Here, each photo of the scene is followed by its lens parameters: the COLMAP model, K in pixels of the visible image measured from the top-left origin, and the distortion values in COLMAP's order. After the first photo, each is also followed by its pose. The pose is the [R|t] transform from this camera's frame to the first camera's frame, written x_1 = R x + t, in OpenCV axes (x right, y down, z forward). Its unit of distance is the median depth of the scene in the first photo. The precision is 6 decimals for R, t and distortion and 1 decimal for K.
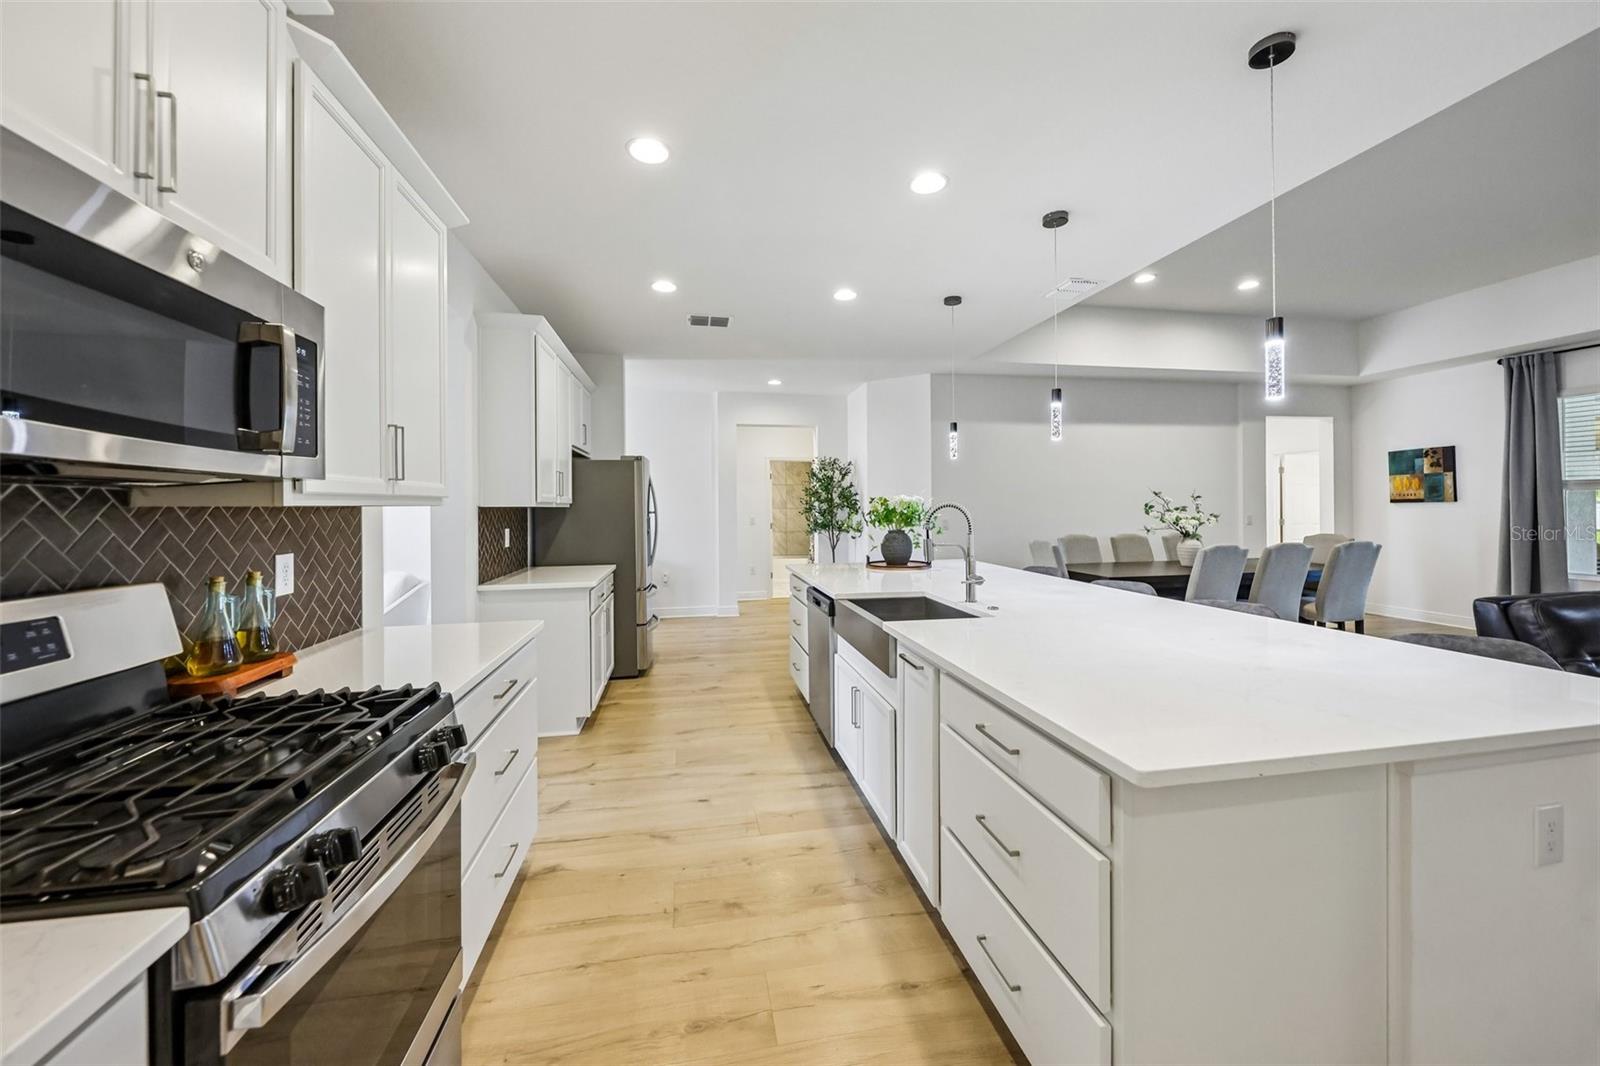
lens RADIAL K [[595.8, 0, 804.9], [0, 595.8, 506.5], [0, 0, 1]] dist [0.002945, -0.000072]
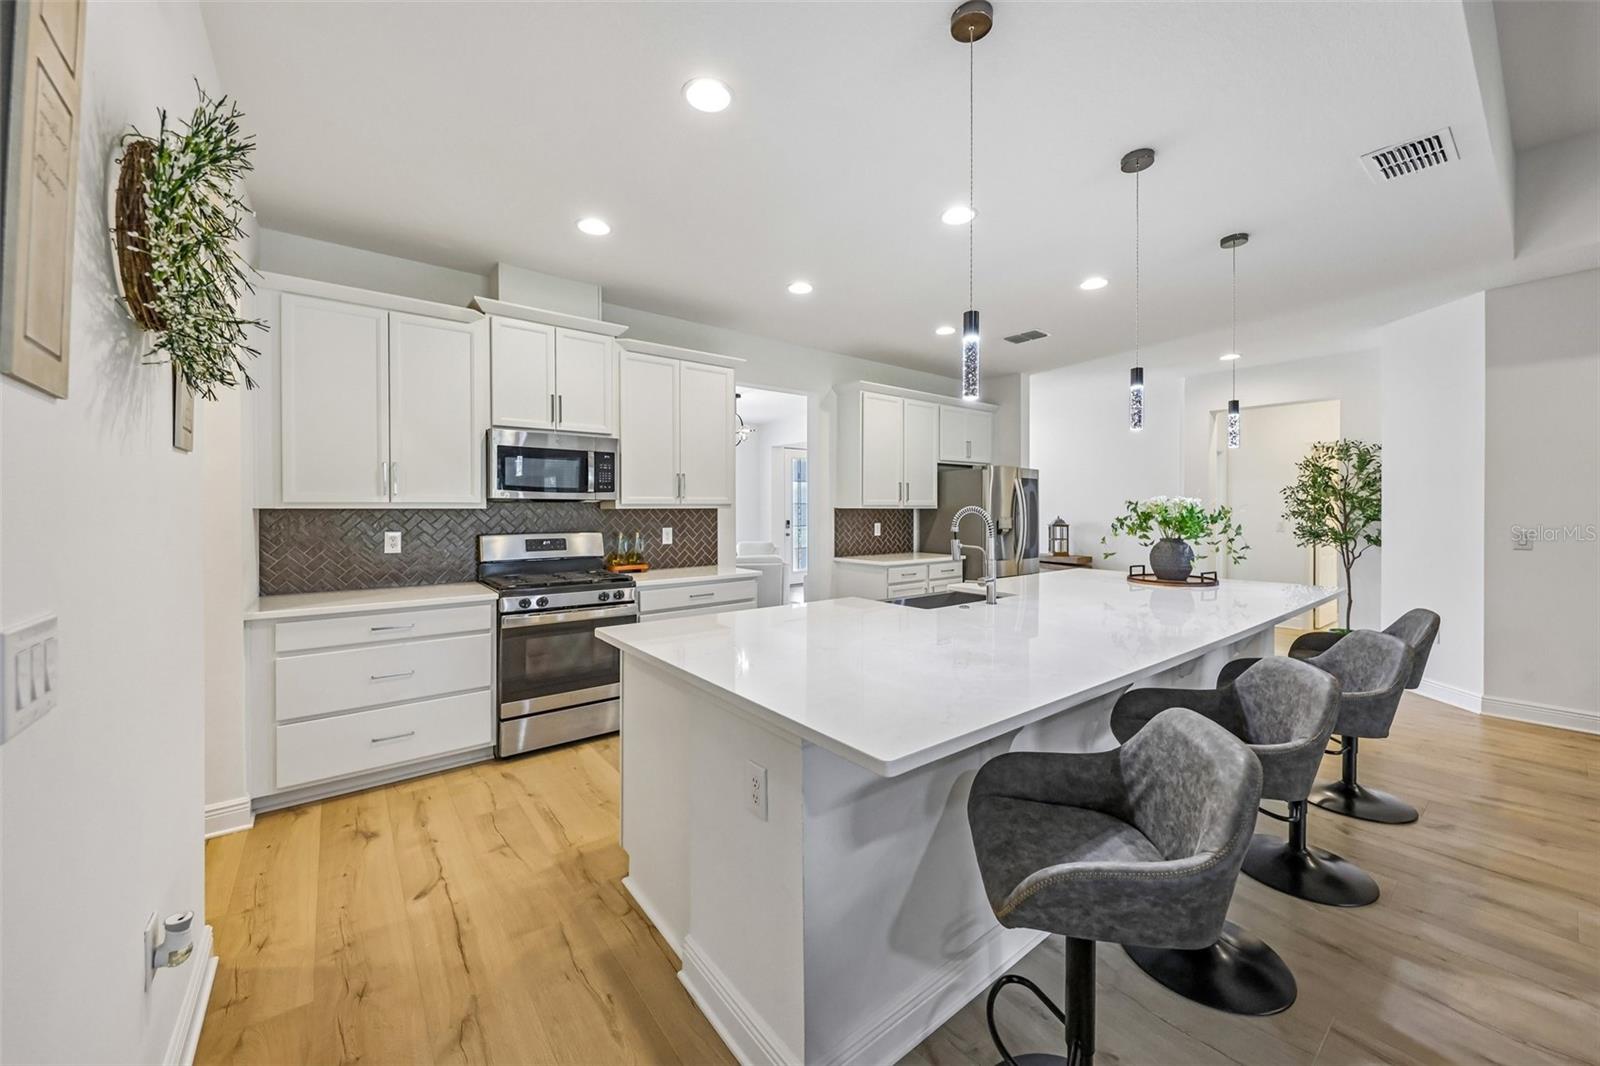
lens RADIAL K [[595.8, 0, 787.9], [0, 595.8, 510.9], [0, 0, 1]] dist [0.002945, -0.000072]
pose [[0.445641, 0.009591, -0.895161, 0.417716], [-0.000936, 0.999947, 0.010248, -0.004376], [0.895211, -0.003729, 0.445626, 0.090192]]
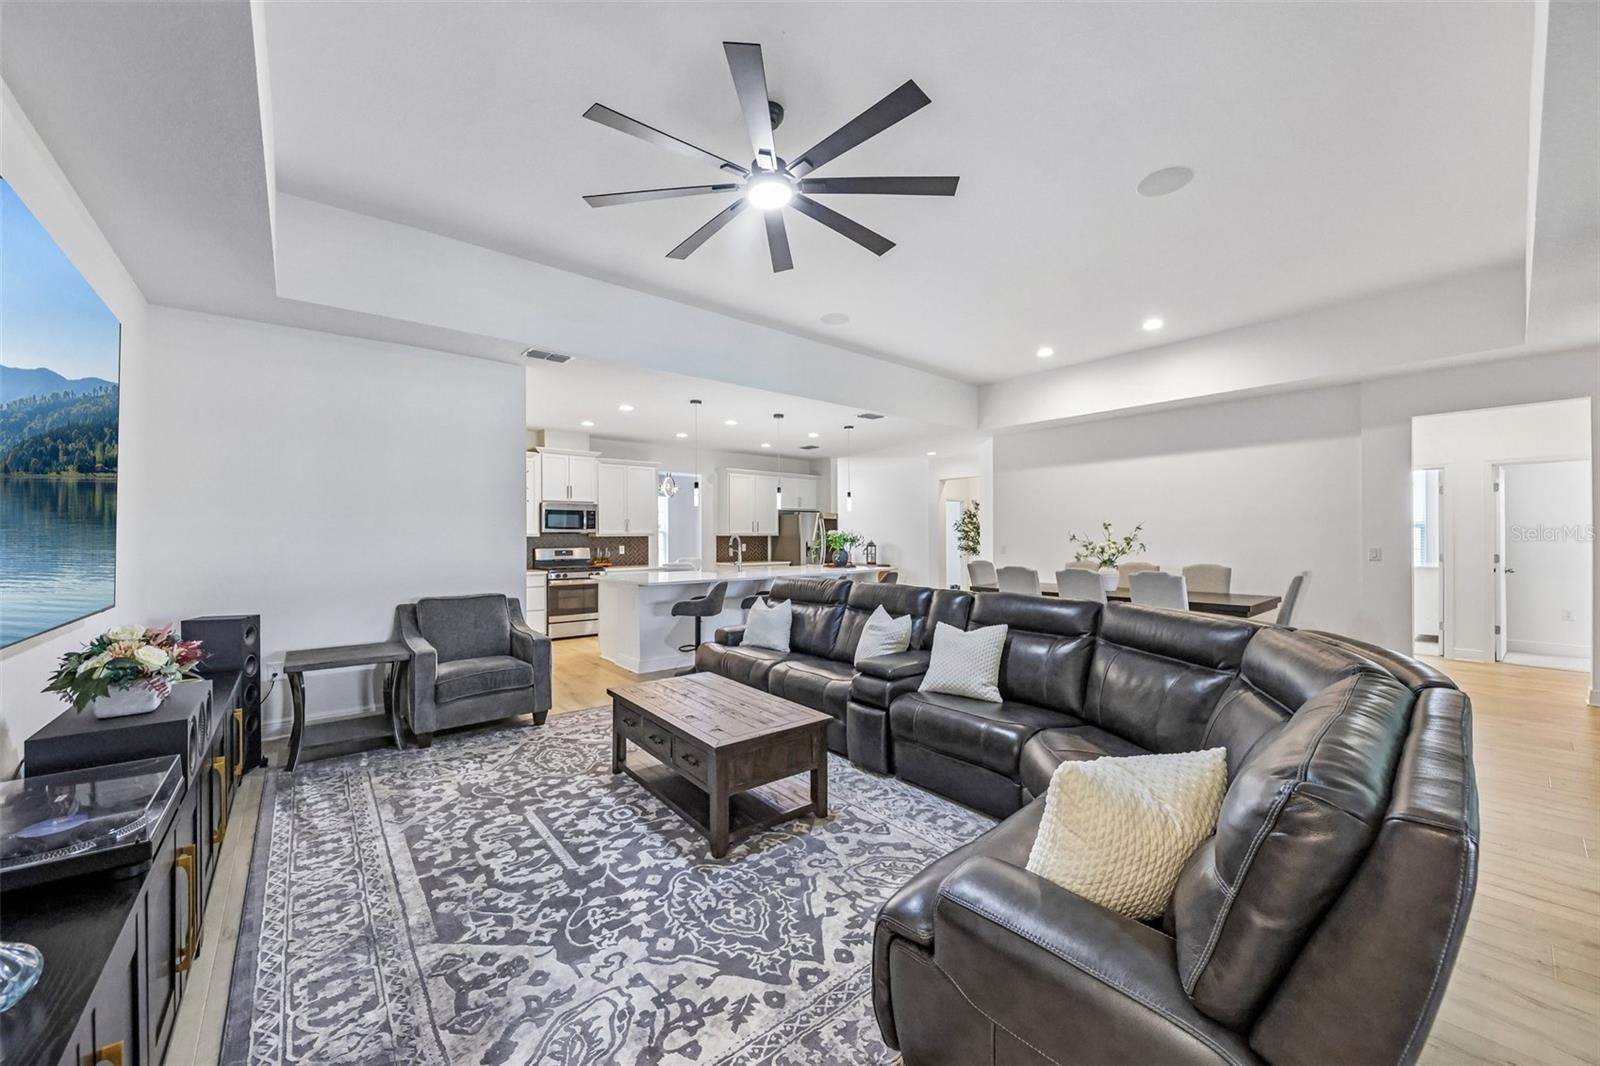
lens RADIAL K [[595.8, 0, 796.2], [0, 595.8, 536.6], [0, 0, 1]] dist [0.002945, -0.000072]
pose [[0.485218, 0.005769, -0.874374, 1.116624], [0.002338, 0.999966, 0.007895, -0.008986], [0.874390, -0.005875, 0.485188, -0.040200]]
